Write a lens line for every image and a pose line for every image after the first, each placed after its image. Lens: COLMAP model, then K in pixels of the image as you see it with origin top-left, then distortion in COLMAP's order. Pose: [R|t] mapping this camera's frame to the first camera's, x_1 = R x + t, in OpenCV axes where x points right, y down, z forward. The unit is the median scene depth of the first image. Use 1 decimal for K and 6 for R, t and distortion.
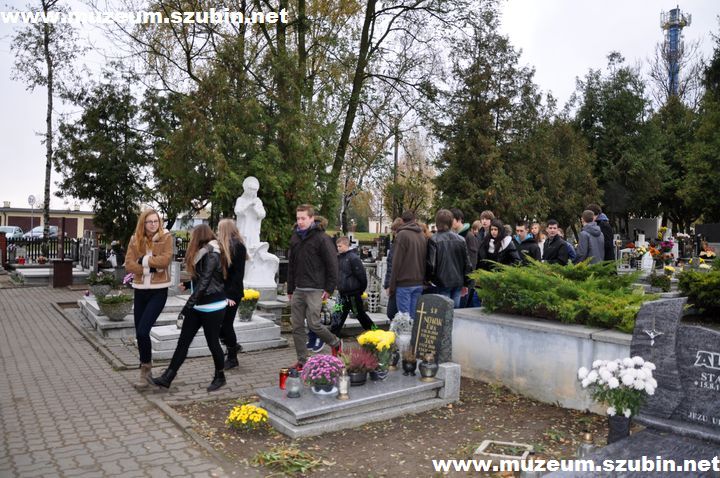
lens RADIAL K [[561.5, 0, 358.8], [0, 561.5, 234.9], [0, 0, 1]] dist [-0.160181, 0.127618]
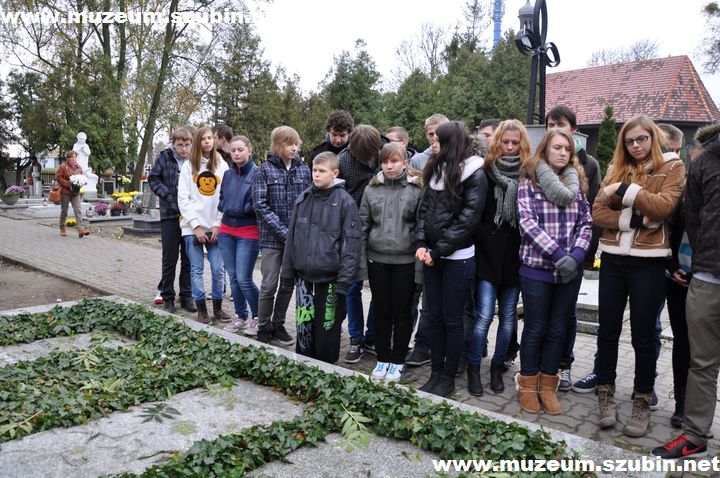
lens RADIAL K [[561.5, 0, 358.8], [0, 561.5, 234.9], [0, 0, 1]] dist [-0.160181, 0.127618]
pose [[0.971745, -0.021094, 0.235087, 0.194398], [-0.004414, 0.994200, 0.107452, 0.026482], [-0.235990, -0.105454, 0.966017, -0.706585]]
